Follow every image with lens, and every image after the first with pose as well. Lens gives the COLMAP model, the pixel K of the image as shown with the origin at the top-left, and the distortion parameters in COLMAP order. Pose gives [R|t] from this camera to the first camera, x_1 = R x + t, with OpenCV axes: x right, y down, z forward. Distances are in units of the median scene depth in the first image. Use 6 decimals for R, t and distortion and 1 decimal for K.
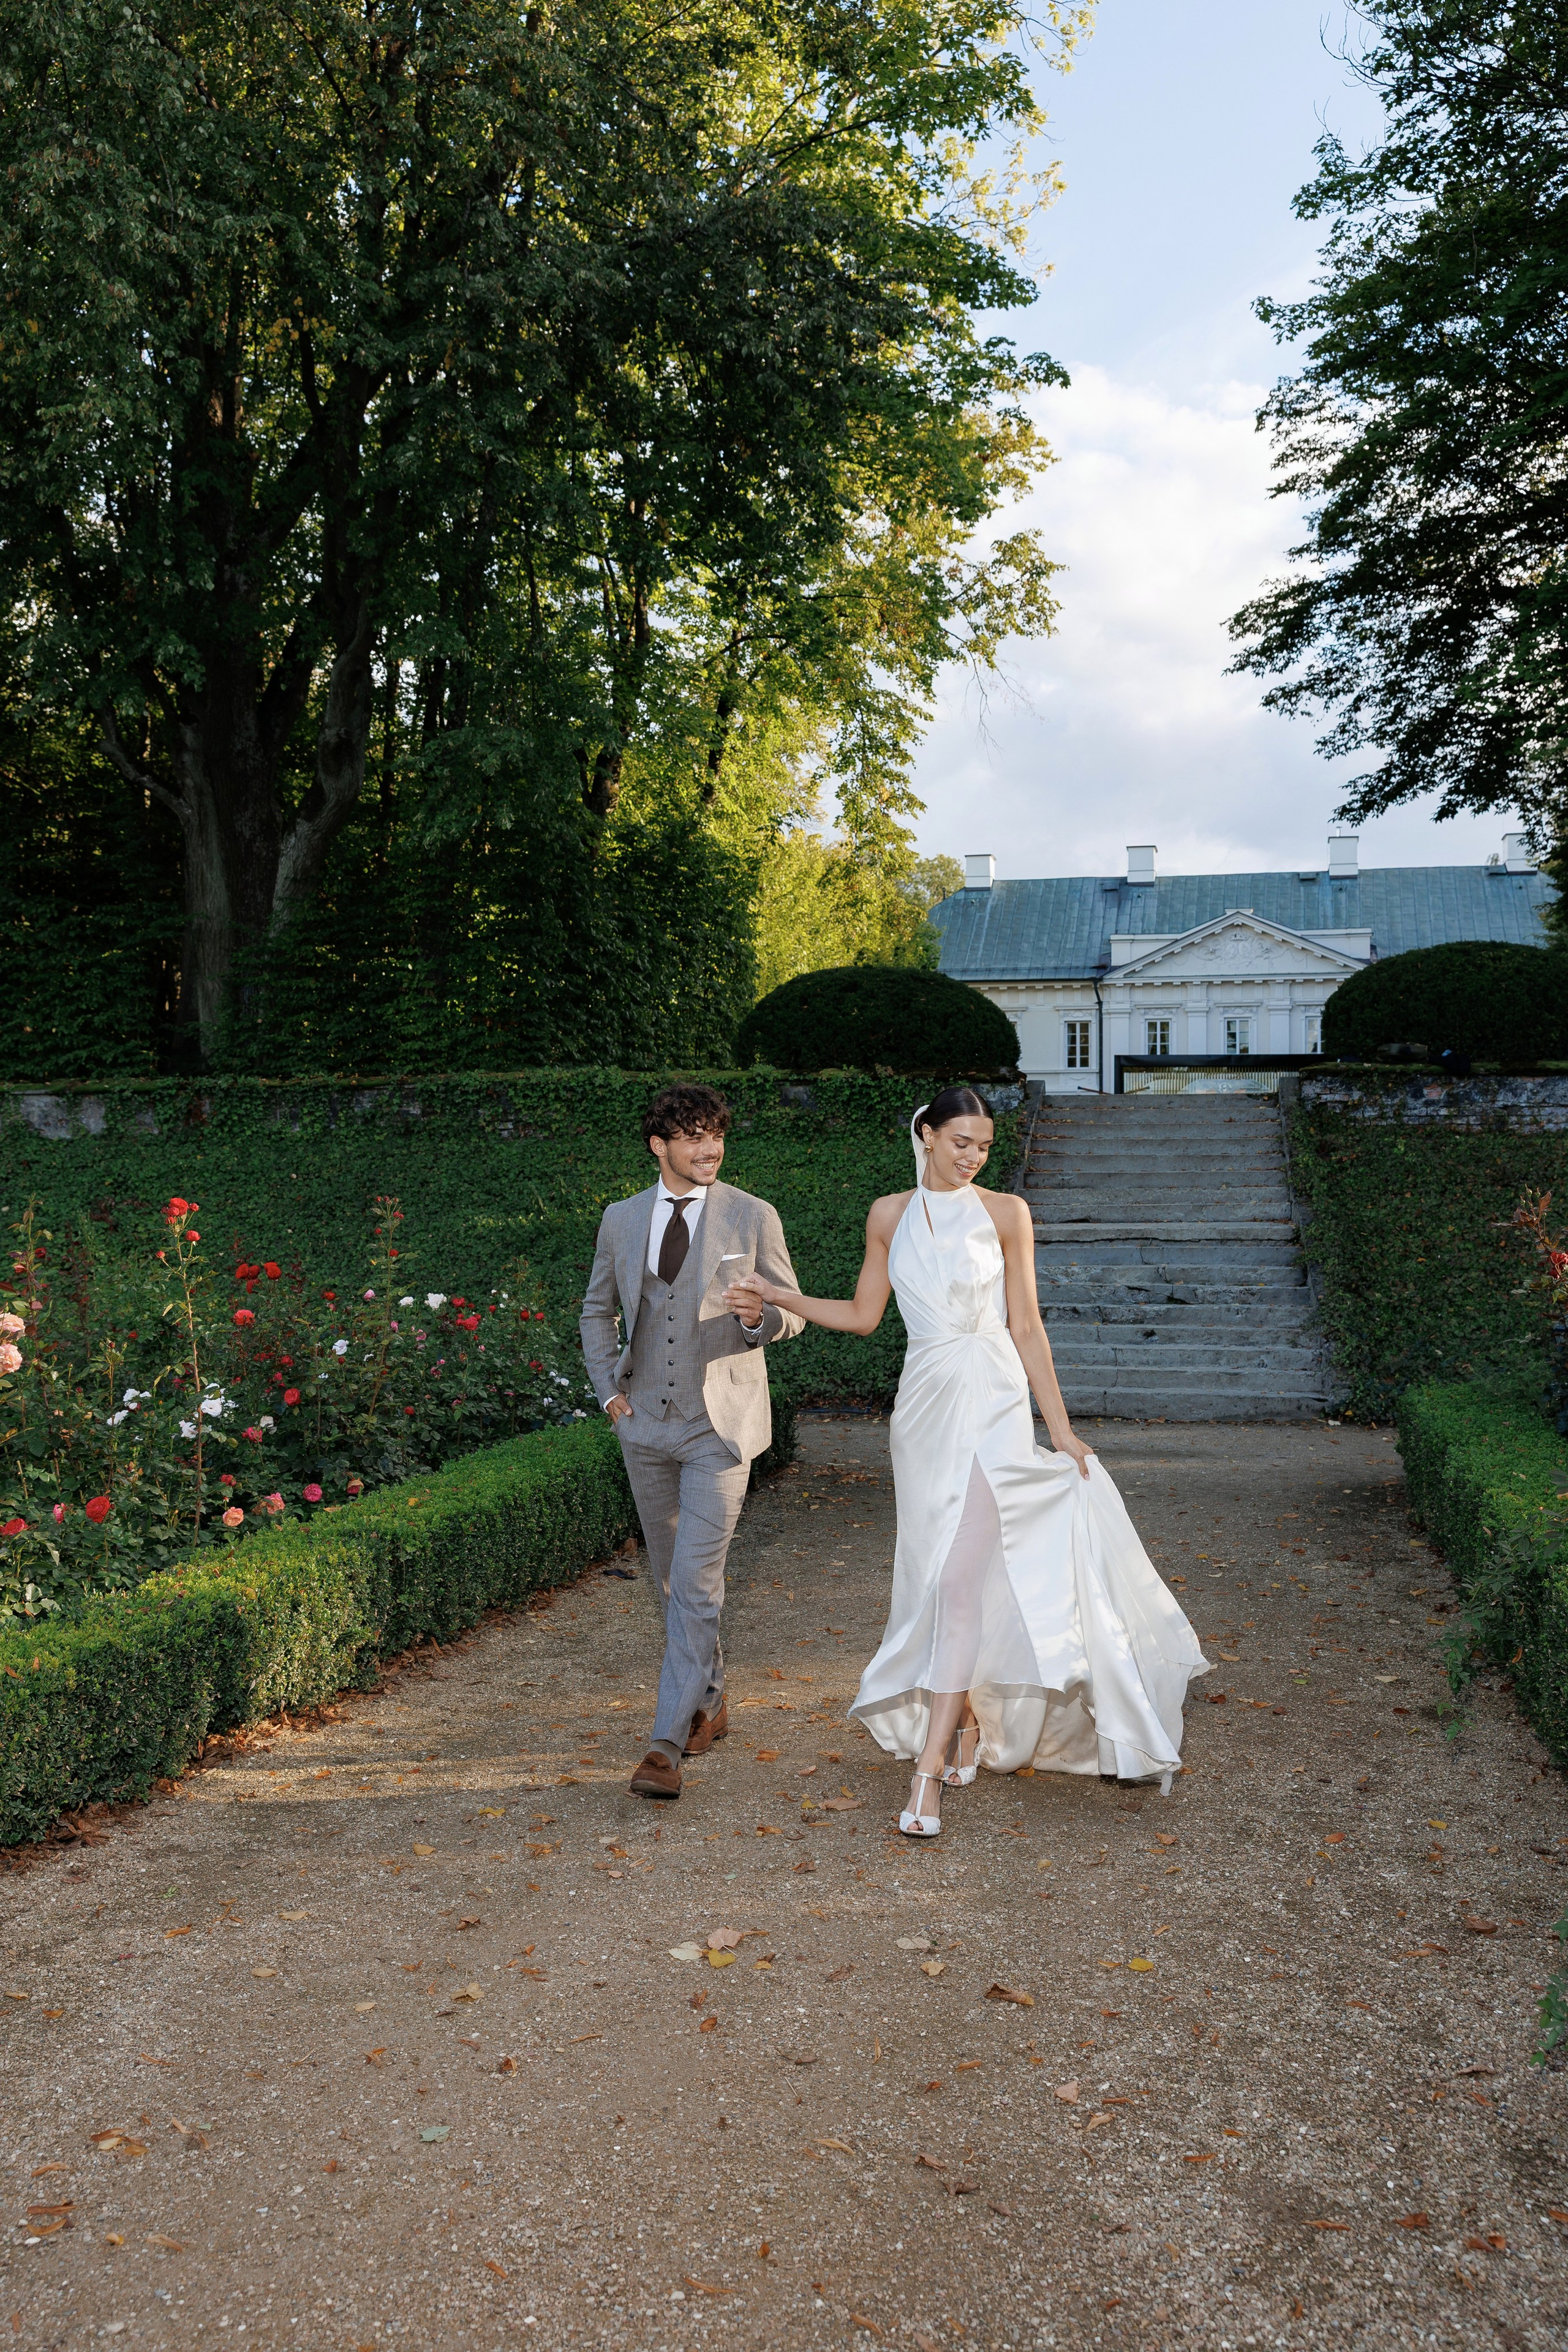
lens RADIAL K [[2112.6, 0, 778.1], [0, 2112.6, 1170.9], [0, 0, 1]] dist [0.001698, 0.002558]
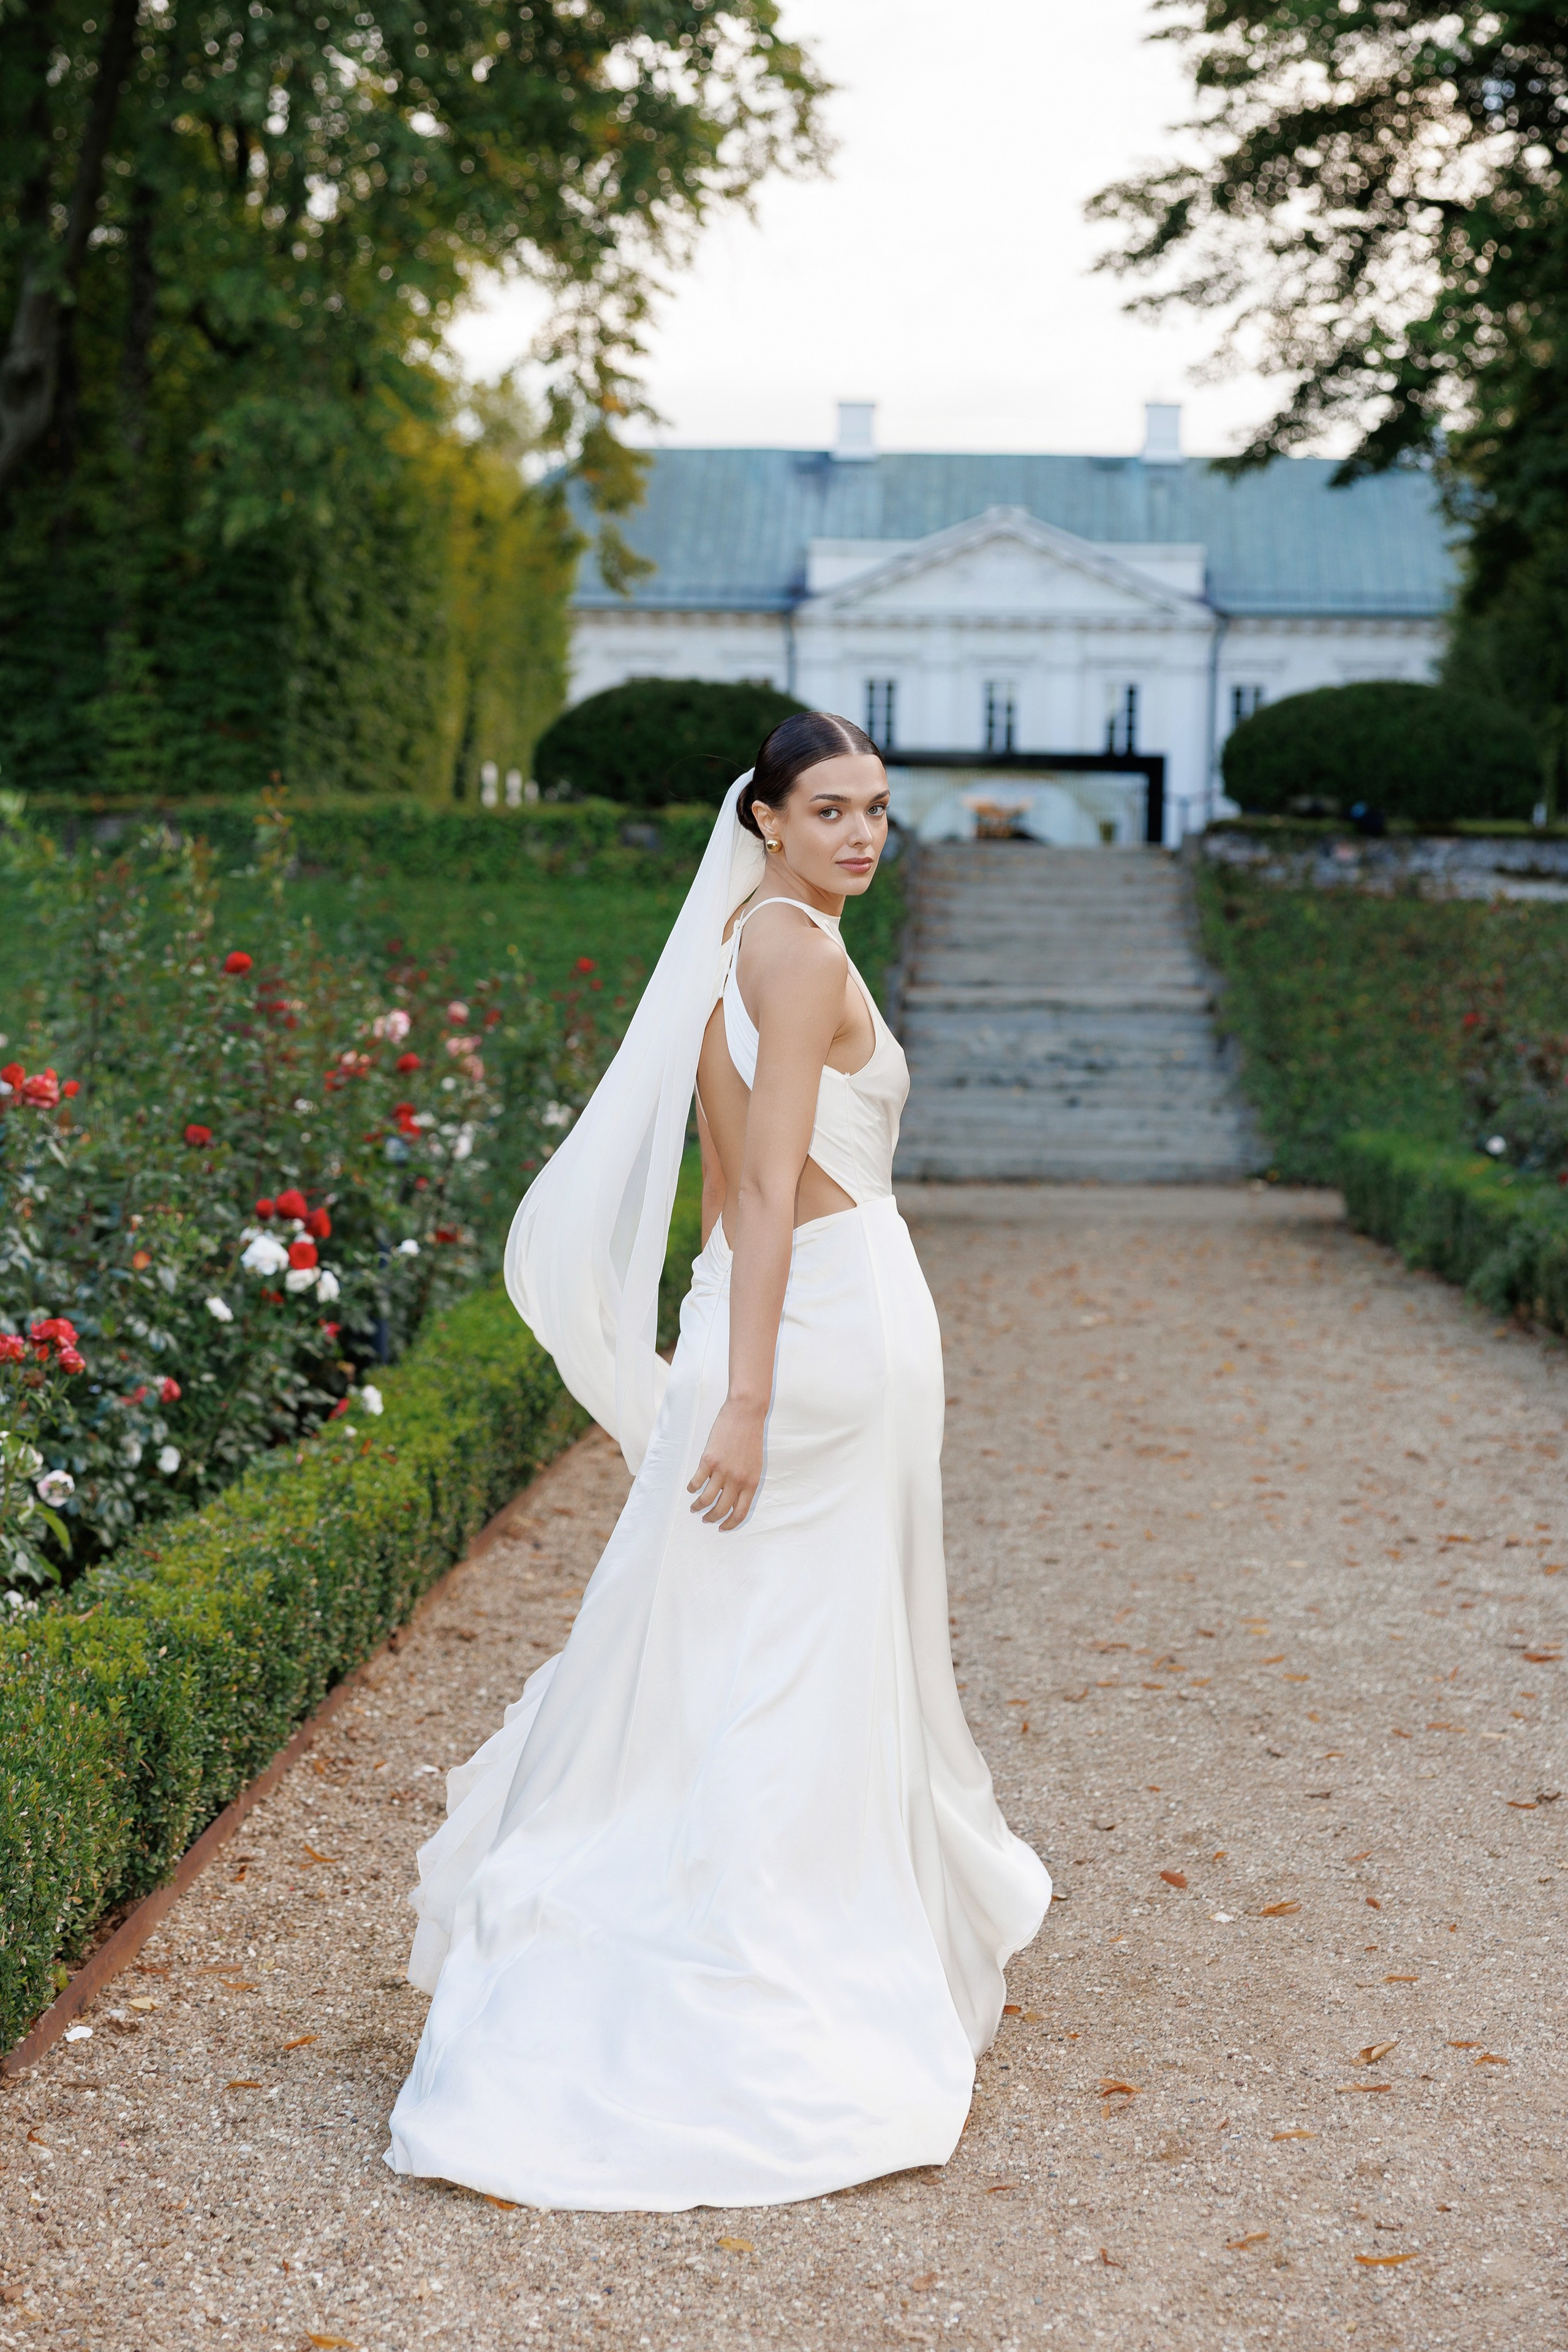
lens RADIAL K [[3639.1, 0, 784.9], [0, 3639.1, 1179.1], [0, 0, 1]] dist [0.011175, 0.000000]
pose [[0.985190, 0.006760, 0.171332, -0.169890], [-0.019994, 0.996935, 0.075638, -0.008720], [-0.170295, -0.077943, 0.982306, -0.446637]]
